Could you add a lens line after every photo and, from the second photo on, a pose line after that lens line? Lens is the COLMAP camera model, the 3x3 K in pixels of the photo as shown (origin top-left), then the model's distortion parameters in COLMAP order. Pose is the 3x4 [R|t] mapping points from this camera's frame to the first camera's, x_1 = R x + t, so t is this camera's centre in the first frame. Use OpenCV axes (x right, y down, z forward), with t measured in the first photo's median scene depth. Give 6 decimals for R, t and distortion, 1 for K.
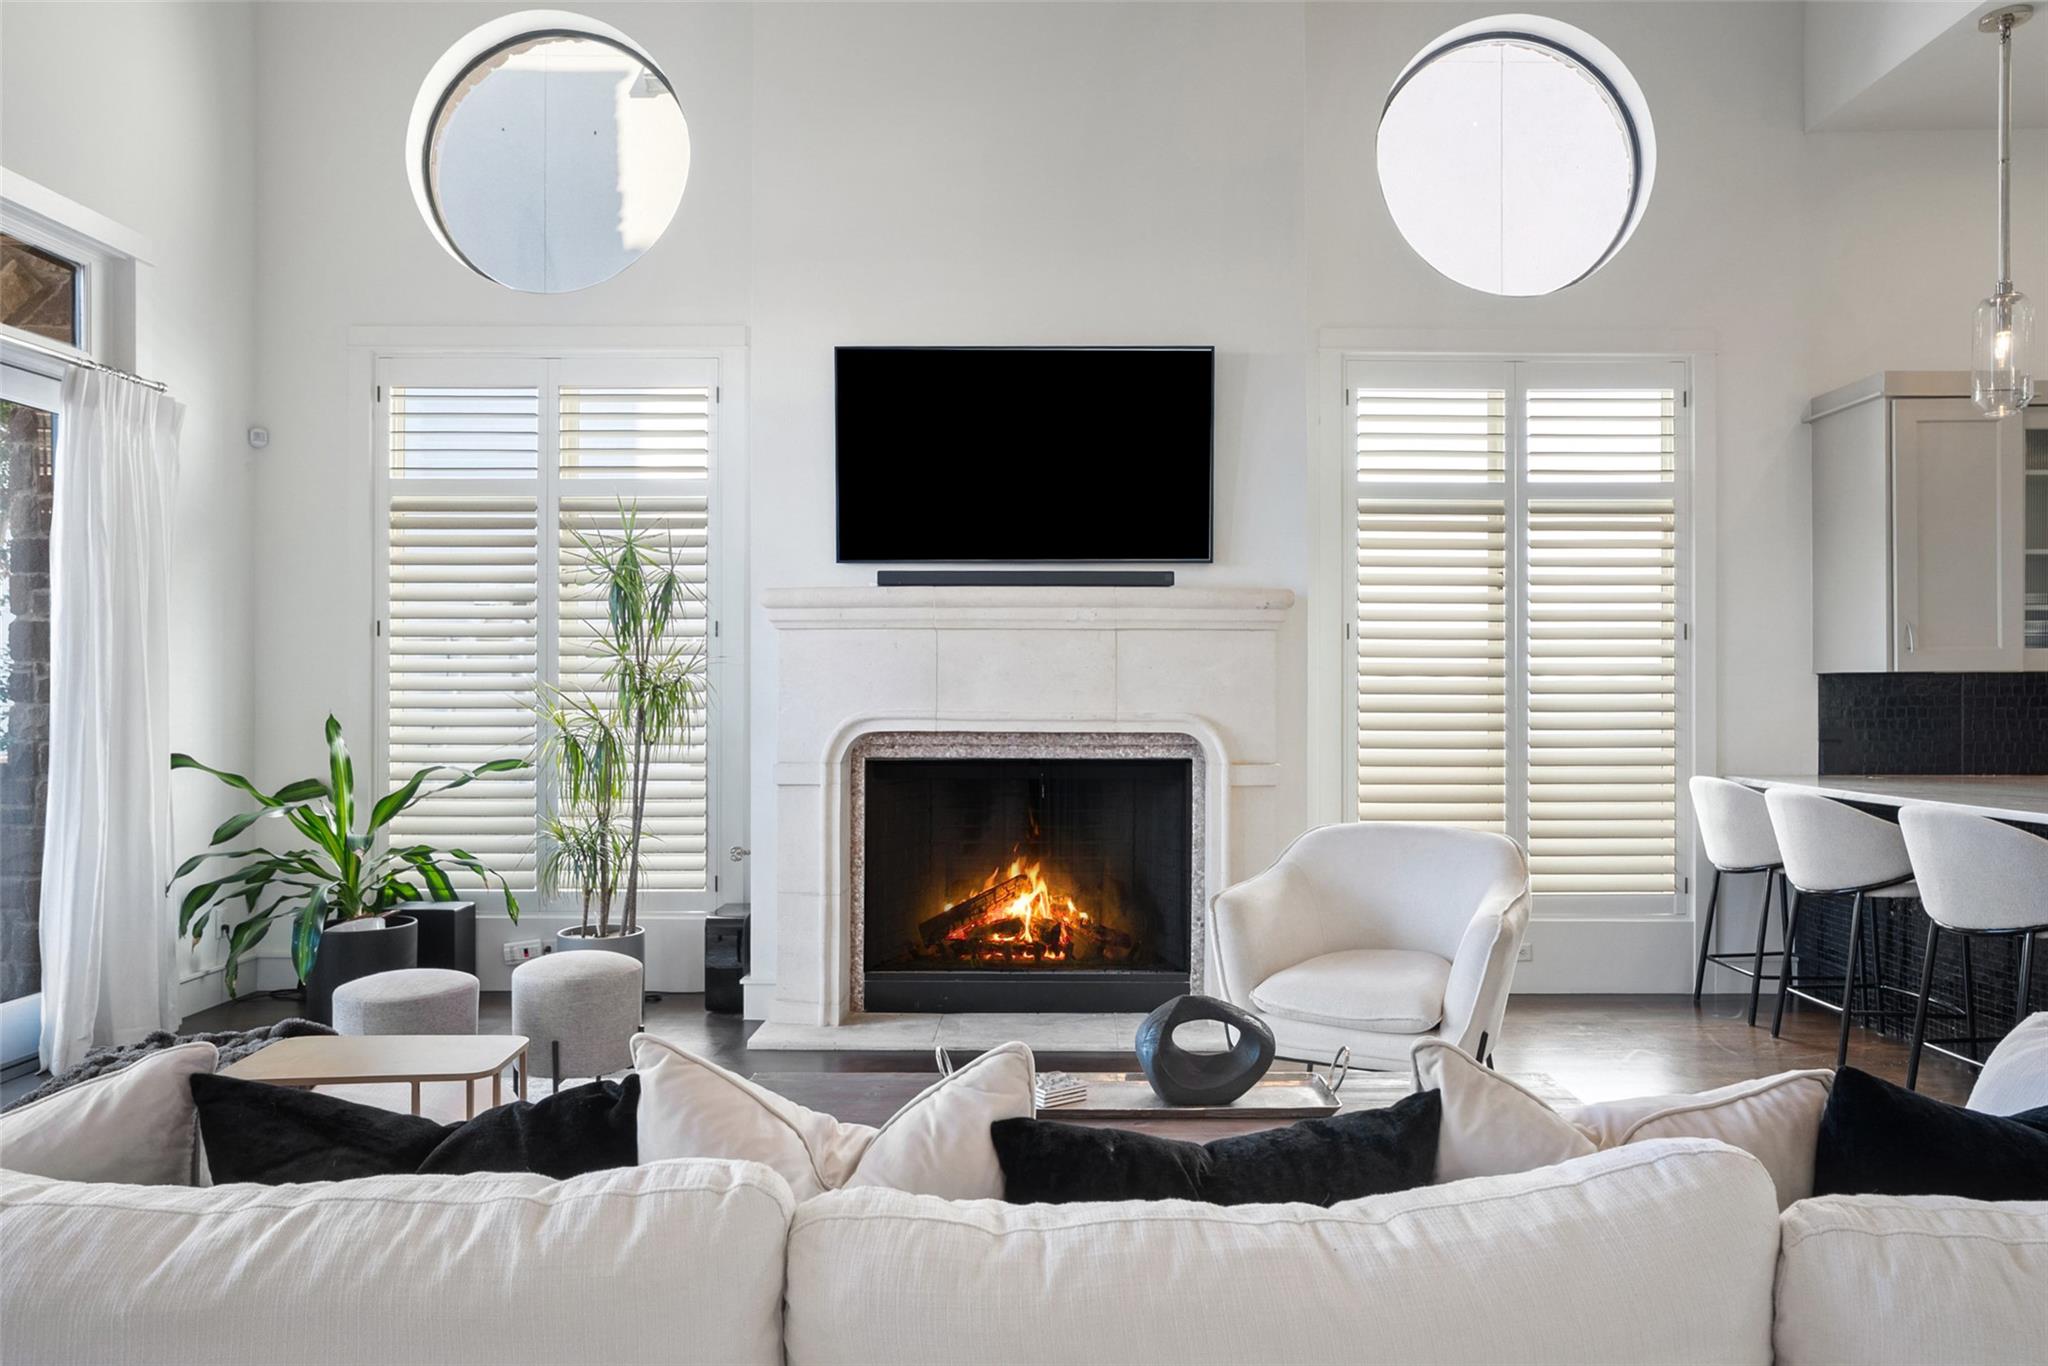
lens RADIAL K [[1365.2, 0, 1090.0], [0, 1365.2, 681.7], [0, 0, 1]] dist [-0.004476, 0.002117]
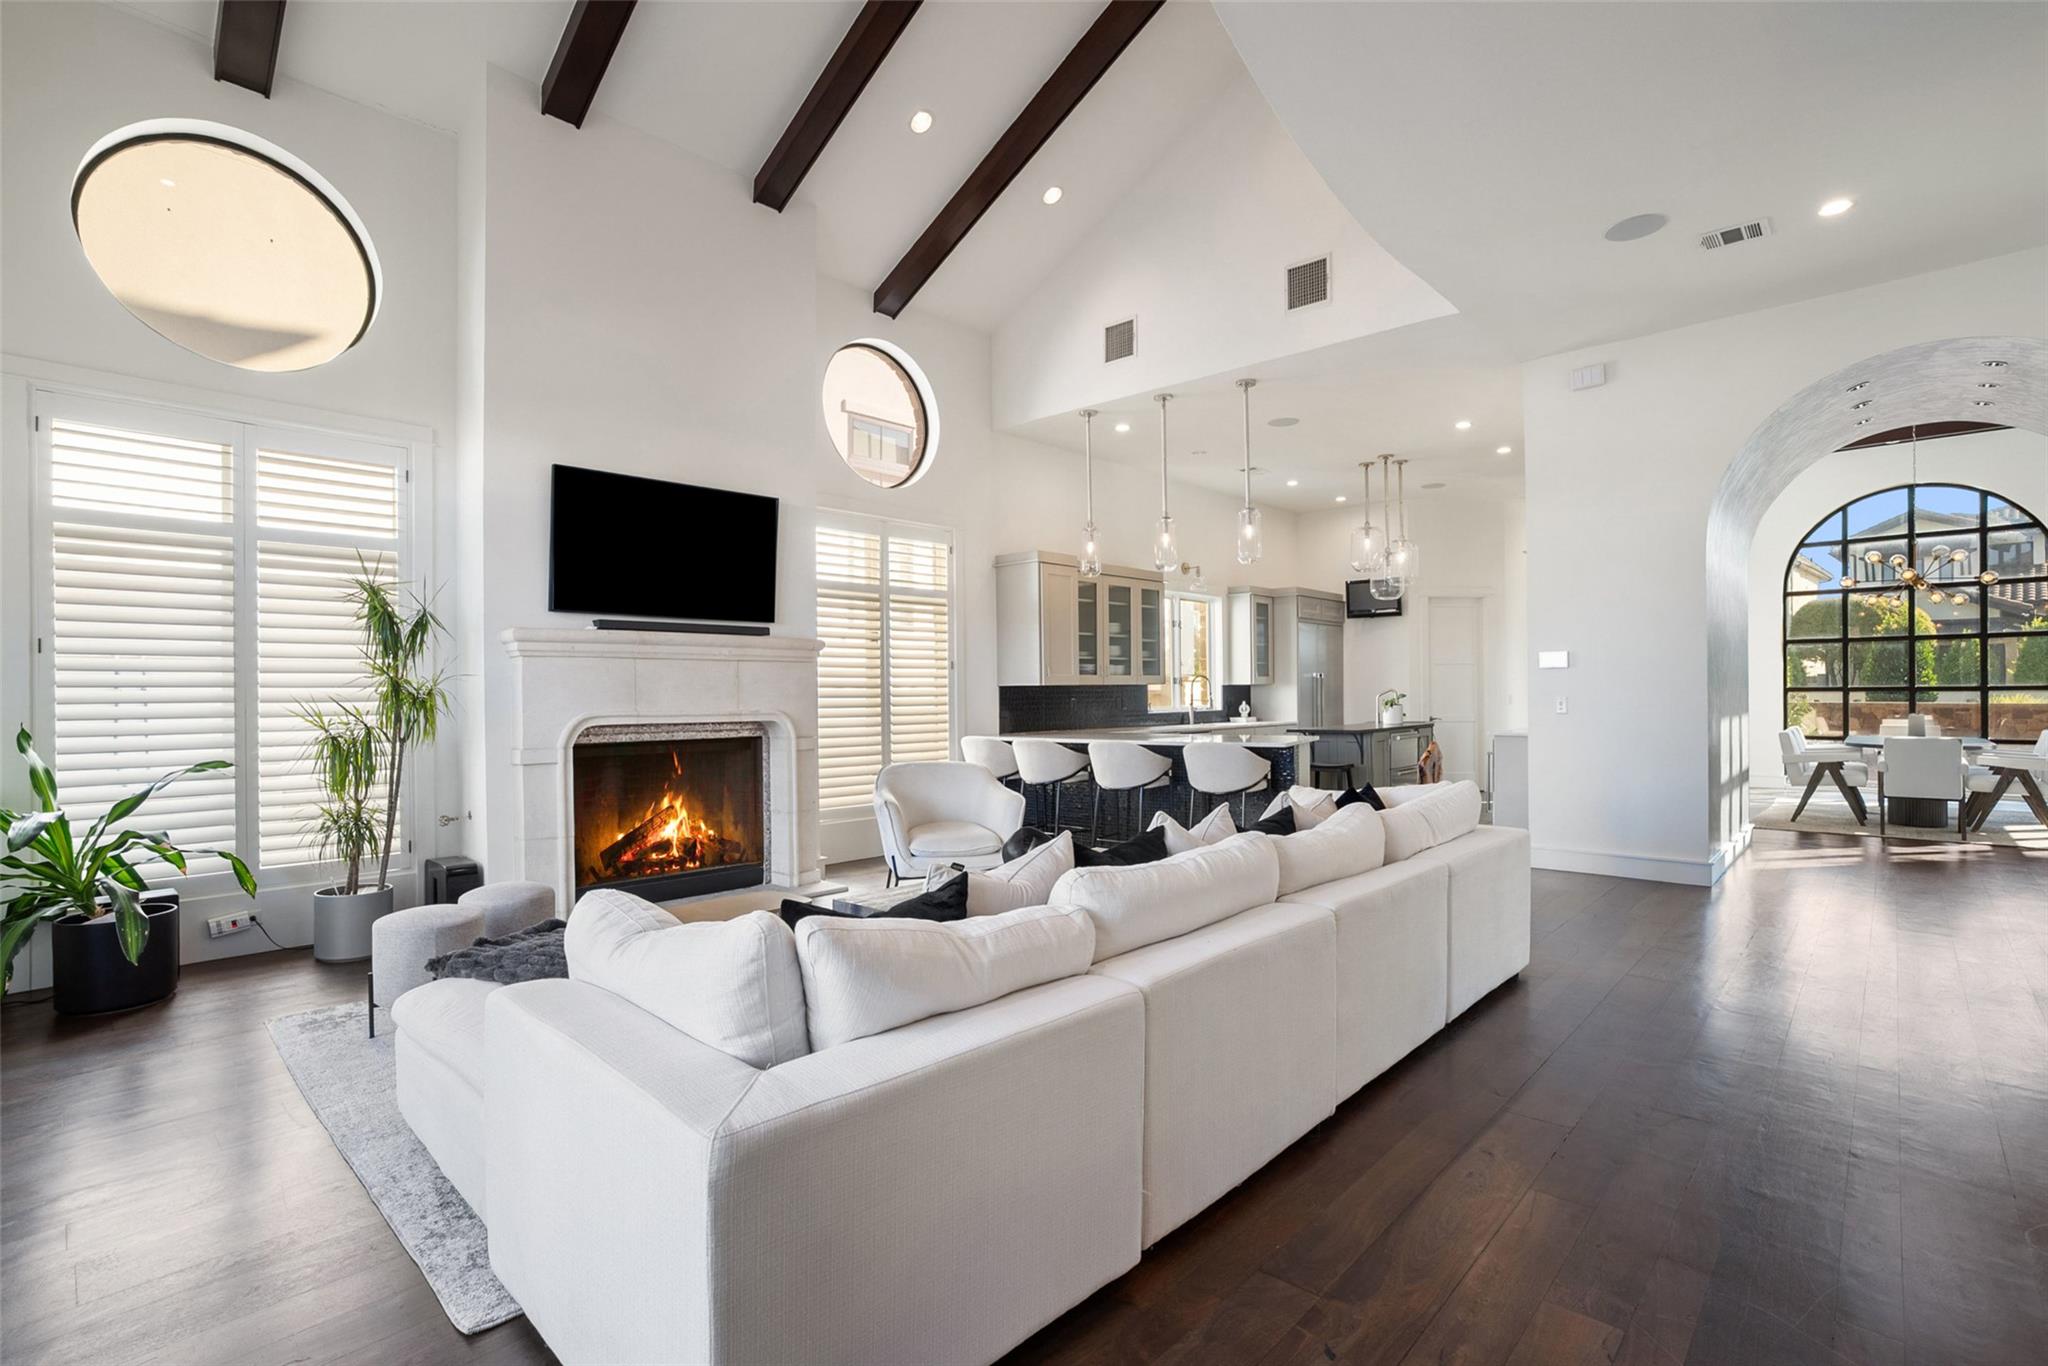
lens RADIAL K [[925.6, 0, 1027.4], [0, 925.6, 675.4], [0, 0, 1]] dist [-0.039558, 0.027310]
pose [[0.703812, 0.006328, 0.710358, -0.506731], [0.004664, 0.999898, -0.013529, -0.002863], [-0.710371, 0.012835, 0.703711, -0.048034]]
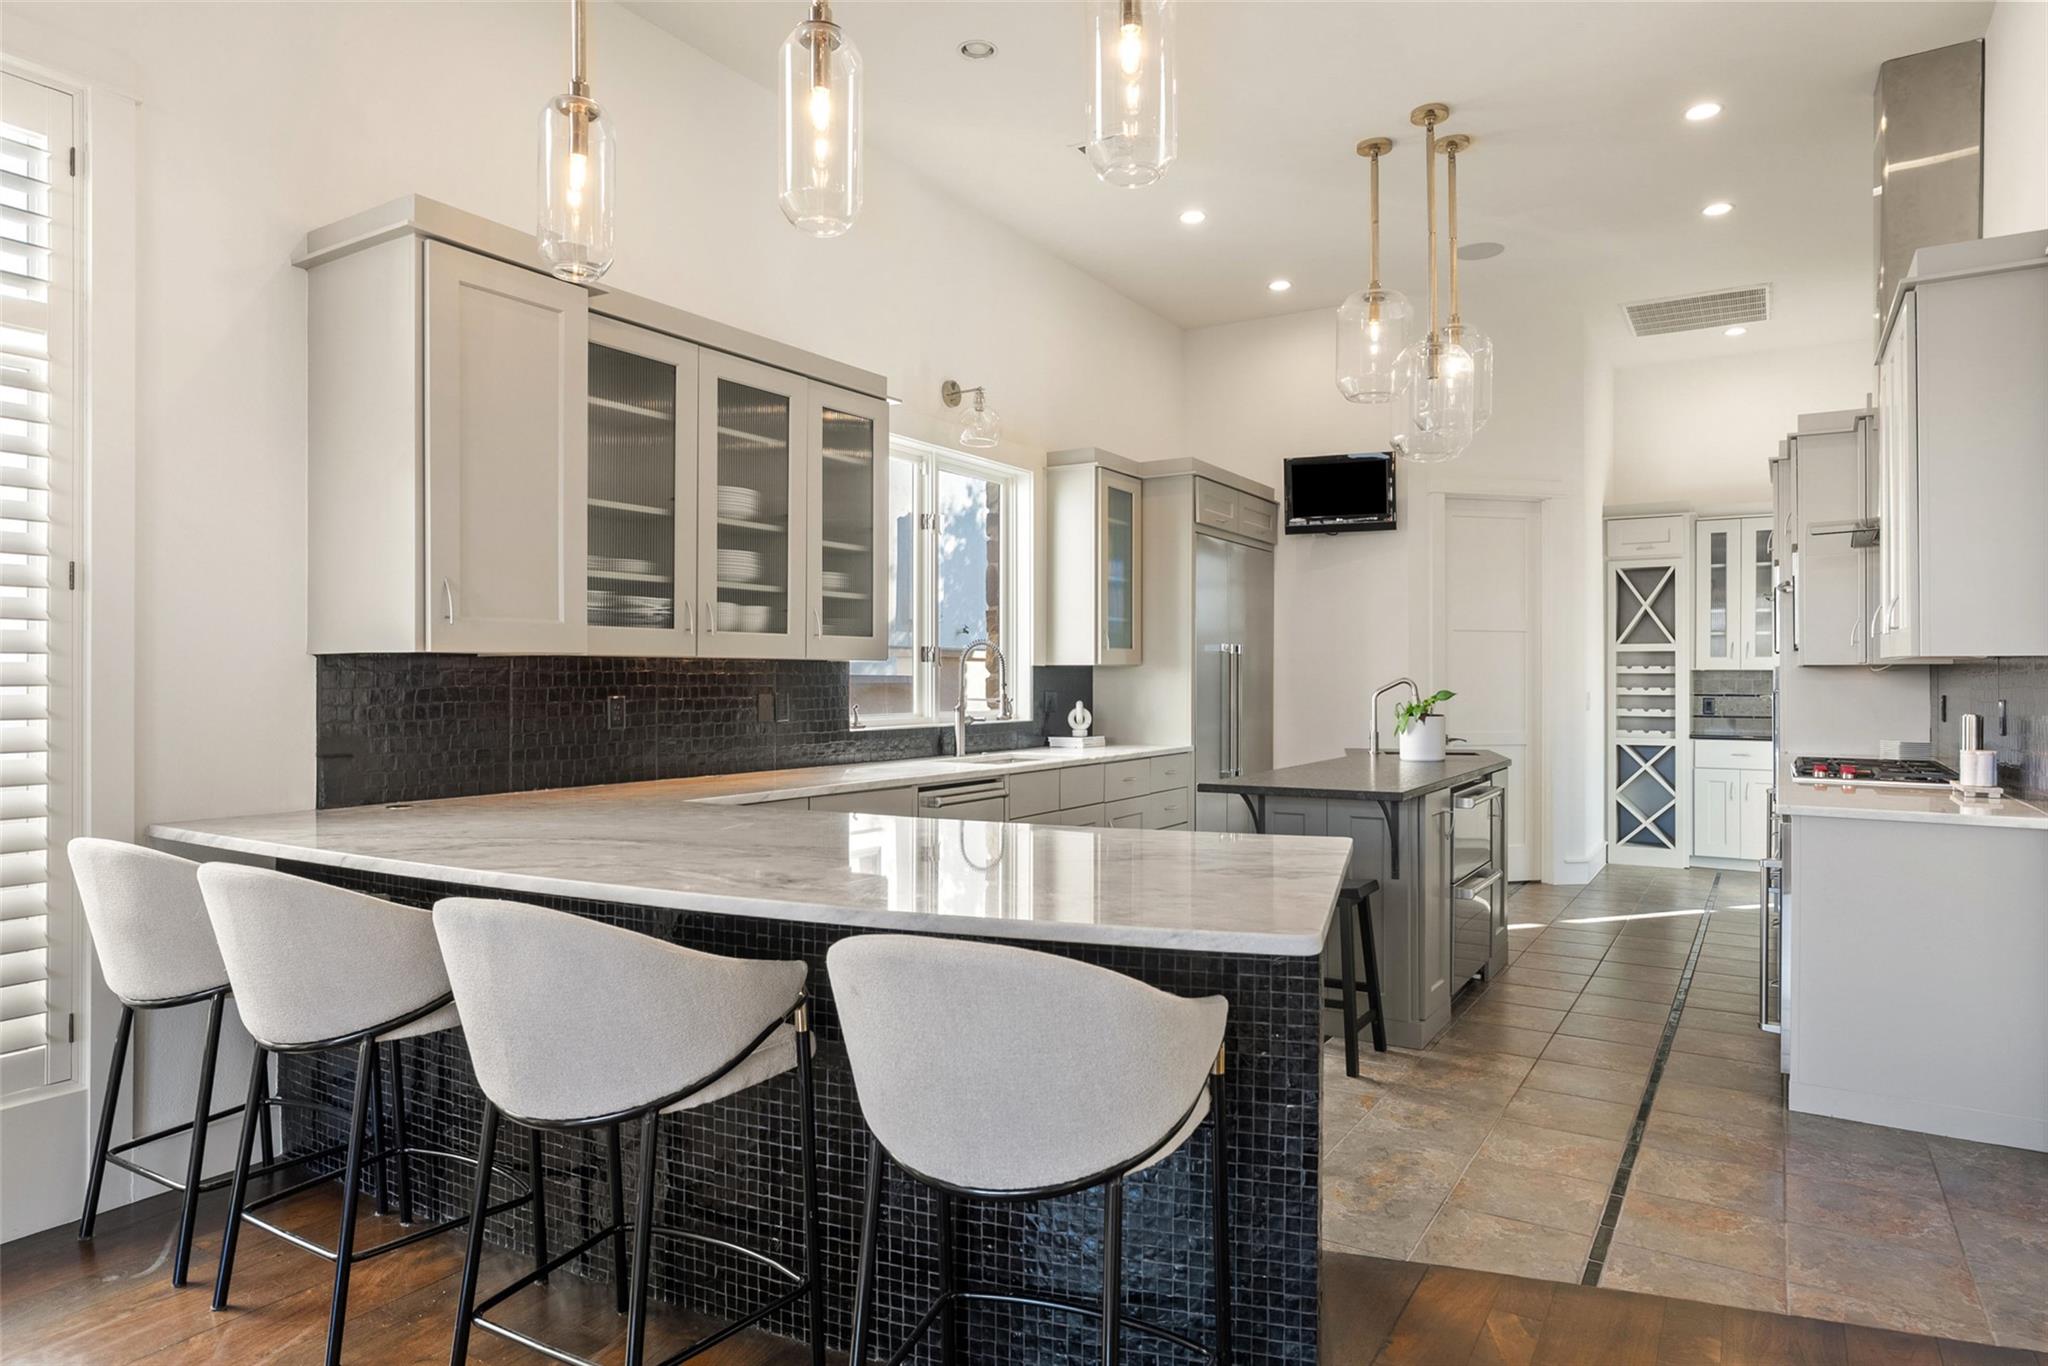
lens RADIAL K [[1249.6, 0, 978.1], [0, 1249.6, 677.0], [0, 0, 1]] dist [0.008624, 0.001367]
pose [[0.582892, 0.001322, 0.812549, 0.255987], [-0.005762, 0.999980, 0.002507, 0.001571], [-0.812530, -0.006143, 0.582888, 0.434534]]
